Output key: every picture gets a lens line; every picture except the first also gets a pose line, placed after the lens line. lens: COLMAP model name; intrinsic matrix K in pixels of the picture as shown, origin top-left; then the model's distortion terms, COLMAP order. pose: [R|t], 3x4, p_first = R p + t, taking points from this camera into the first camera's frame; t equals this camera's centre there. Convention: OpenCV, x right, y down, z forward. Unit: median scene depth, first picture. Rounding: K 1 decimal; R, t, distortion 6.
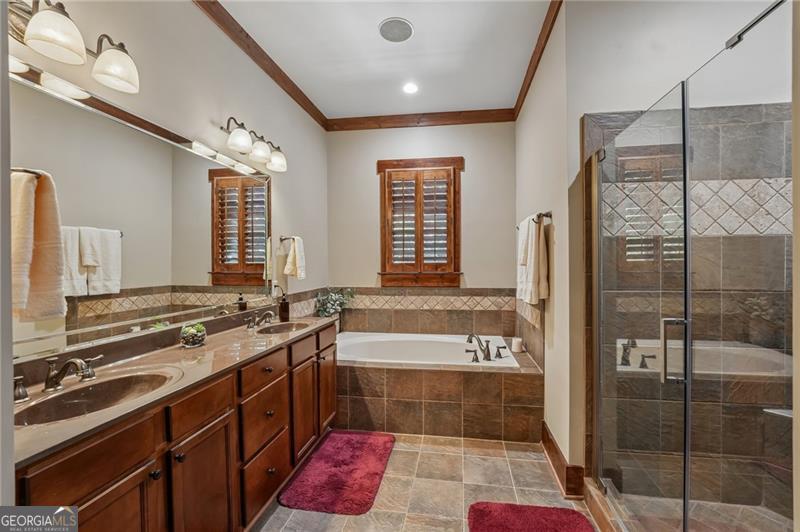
lens RADIAL K [[330.1, 0, 418.0], [0, 330.1, 264.4], [0, 0, 1]] dist [-0.012930, -0.000310]
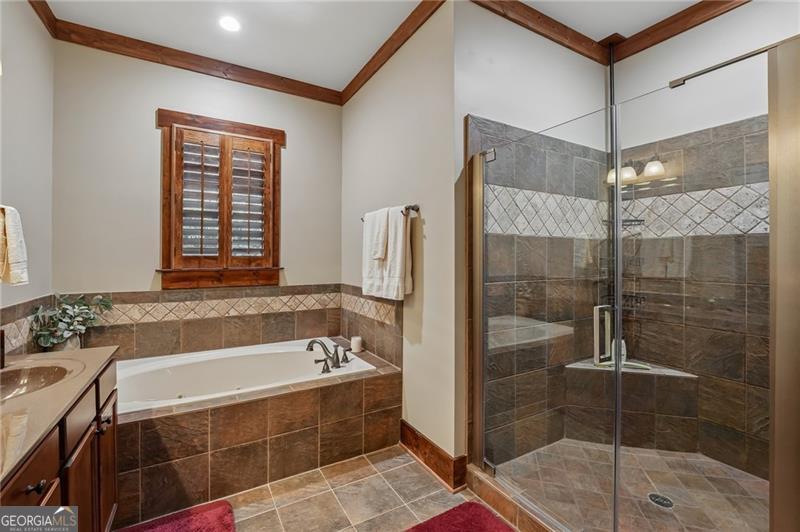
lens RADIAL K [[330.1, 0, 403.1], [0, 330.1, 256.4], [0, 0, 1]] dist [-0.012930, -0.000310]
pose [[0.791392, 0.005904, 0.611281, -0.205244], [-0.003029, 0.999979, -0.005737, -0.000729], [-0.611302, 0.002688, 0.791393, 0.214808]]
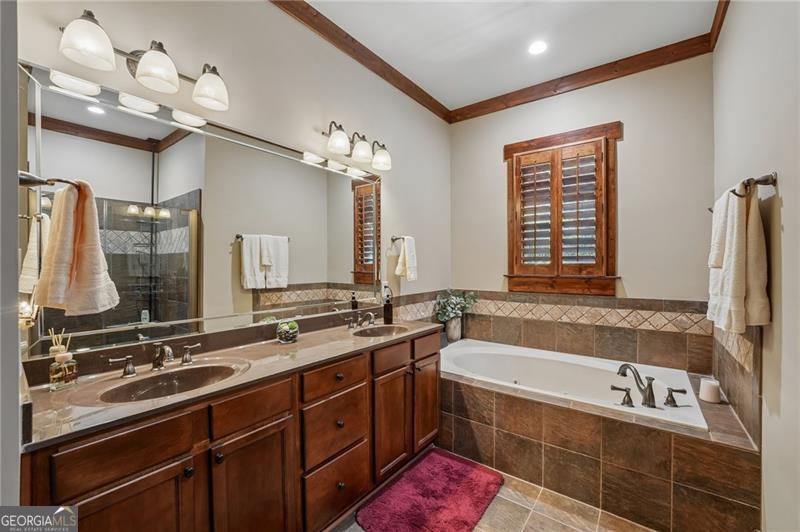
lens RADIAL K [[330.1, 0, 398.5], [0, 330.1, 264.5], [0, 0, 1]] dist [-0.012930, -0.000310]
pose [[0.869102, 0.003286, -0.494623, 0.101135], [-0.003985, 0.999992, -0.000360, -0.000992], [0.494618, 0.002284, 0.869108, 0.168595]]
